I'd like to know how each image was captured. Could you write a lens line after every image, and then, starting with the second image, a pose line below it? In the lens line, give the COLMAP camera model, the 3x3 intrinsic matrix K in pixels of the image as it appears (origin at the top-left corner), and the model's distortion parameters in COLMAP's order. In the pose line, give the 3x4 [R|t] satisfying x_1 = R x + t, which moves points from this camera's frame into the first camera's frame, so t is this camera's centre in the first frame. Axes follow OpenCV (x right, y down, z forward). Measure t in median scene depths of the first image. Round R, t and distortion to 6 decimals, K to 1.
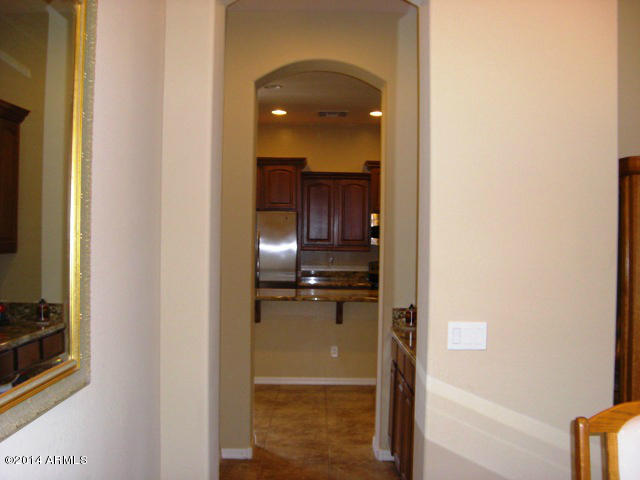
lens RADIAL K [[719.8, 0, 320.0], [0, 719.8, 240.0], [0, 0, 1]] dist [-0.248856, 0.365088]
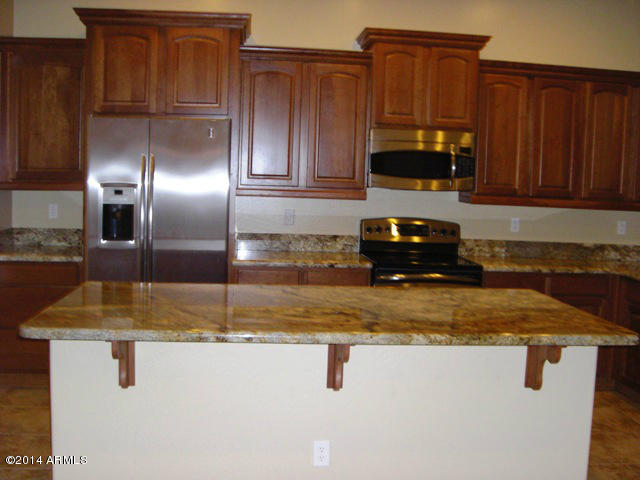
lens RADIAL K [[719.8, 0, 320.0], [0, 719.8, 240.0], [0, 0, 1]] dist [-0.248856, 0.365088]
pose [[0.995737, 0.011977, 0.091458, -0.013020], [-0.019288, 0.996650, 0.079475, 0.003635], [-0.090199, -0.080900, 0.992632, 0.472976]]
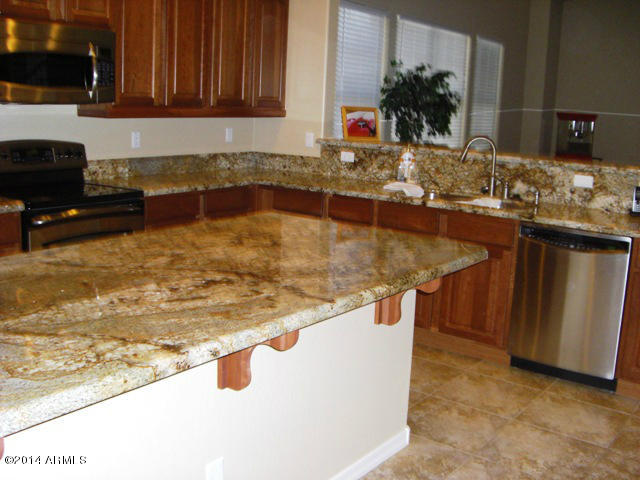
lens RADIAL K [[719.8, 0, 320.0], [0, 719.8, 240.0], [0, 0, 1]] dist [-0.248856, 0.365088]
pose [[0.574903, -0.153285, 0.803735, -0.144020], [-0.020836, 0.979234, 0.201658, 0.000214], [-0.817956, -0.132680, 0.559771, 0.638974]]
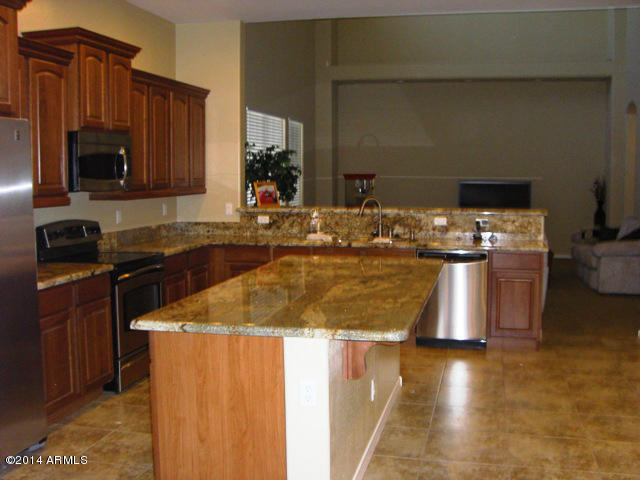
lens RADIAL K [[719.8, 0, 320.0], [0, 719.8, 240.0], [0, 0, 1]] dist [-0.248856, 0.365088]
pose [[0.218700, -0.111548, 0.969395, -0.392439], [0.022083, 0.993756, 0.109369, -0.010909], [-0.975542, -0.002512, 0.219797, 0.721148]]
